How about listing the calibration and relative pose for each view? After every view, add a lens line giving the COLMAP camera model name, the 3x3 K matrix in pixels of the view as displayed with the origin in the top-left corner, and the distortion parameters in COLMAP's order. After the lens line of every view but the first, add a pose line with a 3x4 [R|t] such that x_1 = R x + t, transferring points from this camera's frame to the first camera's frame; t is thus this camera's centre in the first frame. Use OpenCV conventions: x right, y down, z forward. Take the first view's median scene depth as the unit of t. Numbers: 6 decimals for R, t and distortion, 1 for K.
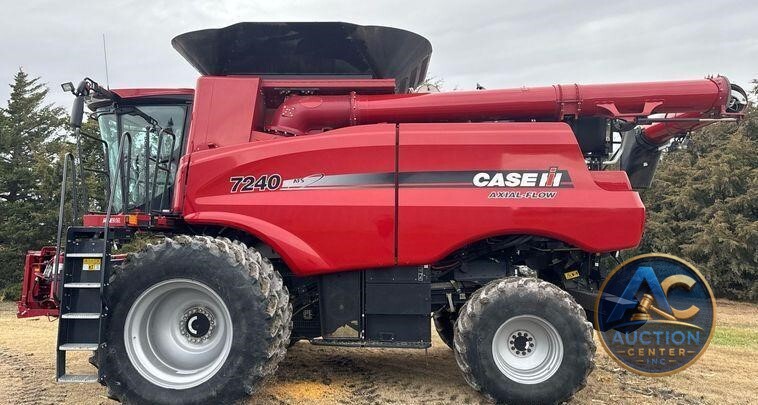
lens RADIAL K [[539.1, 0, 342.1], [0, 539.1, 205.6], [0, 0, 1]] dist [0.078870, -0.182659]
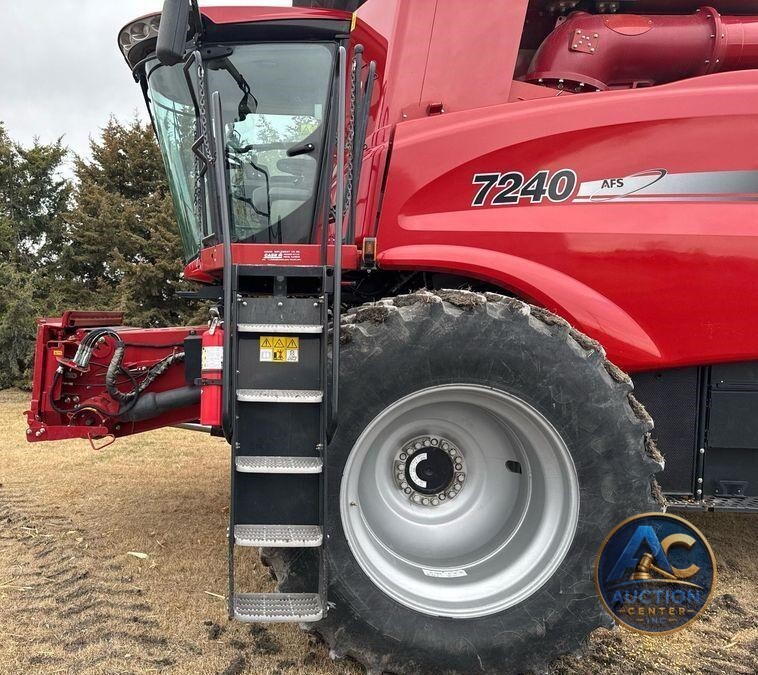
lens RADIAL K [[662.9, 0, 271.7], [0, 662.9, 338.8], [0, 0, 1]] dist [0.008011, -0.006426]
pose [[0.999879, 0.015472, -0.001406, -0.395879], [-0.015236, 0.994269, 0.105813, 0.036003], [0.003035, -0.105779, 0.994385, 0.391929]]
